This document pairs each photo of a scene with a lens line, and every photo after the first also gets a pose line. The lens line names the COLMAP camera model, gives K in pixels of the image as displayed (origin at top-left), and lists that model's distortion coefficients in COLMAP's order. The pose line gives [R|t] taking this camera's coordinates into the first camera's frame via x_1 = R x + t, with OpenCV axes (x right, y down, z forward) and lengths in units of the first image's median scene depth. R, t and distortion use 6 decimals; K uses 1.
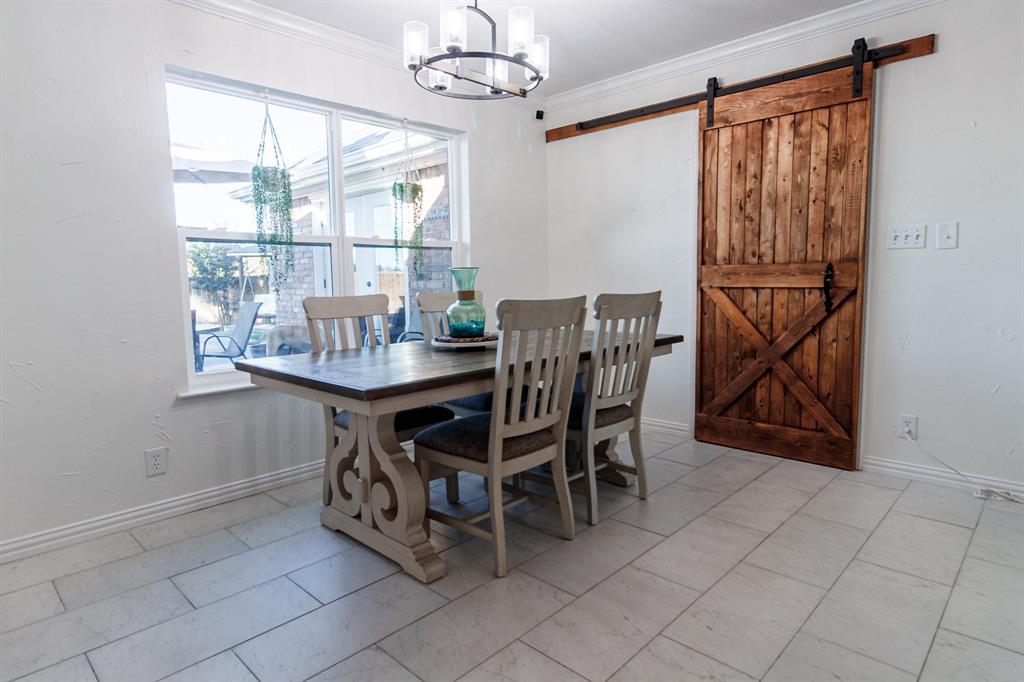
lens RADIAL K [[581.0, 0, 562.8], [0, 581.0, 337.1], [0, 0, 1]] dist [0.006695, 0.001095]
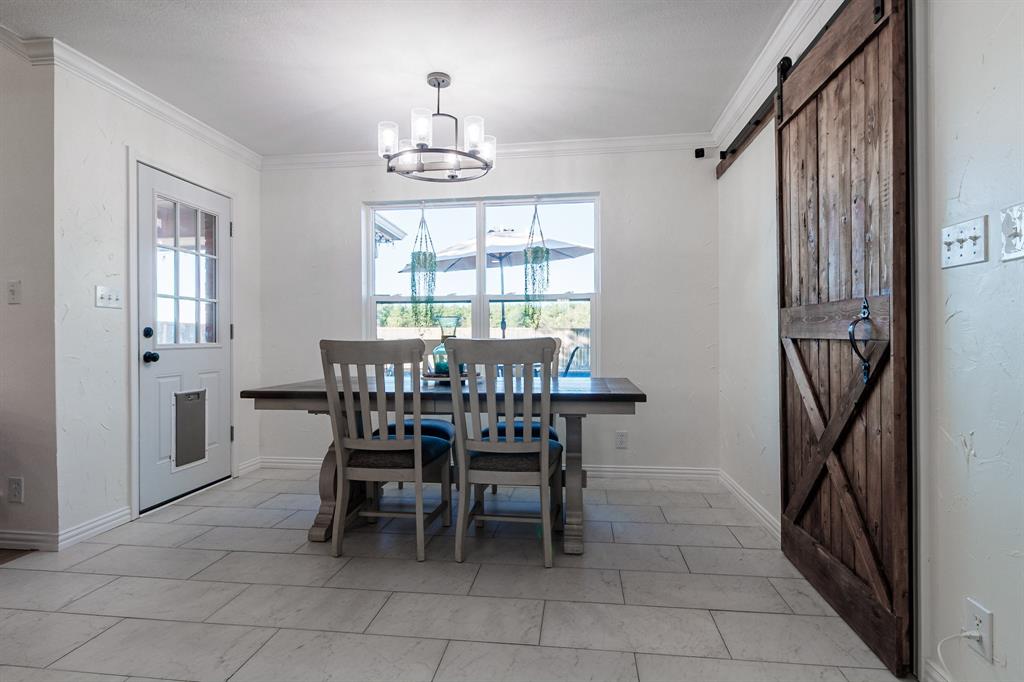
lens RADIAL K [[555.0, 0, 510.0], [0, 555.0, 333.1], [0, 0, 1]] dist [-0.004796, -0.000803]
pose [[0.559115, 0.007519, -0.829056, 0.722753], [-0.087425, 0.994919, -0.049936, -0.031788], [0.824468, 0.100400, 0.556931, 0.384082]]
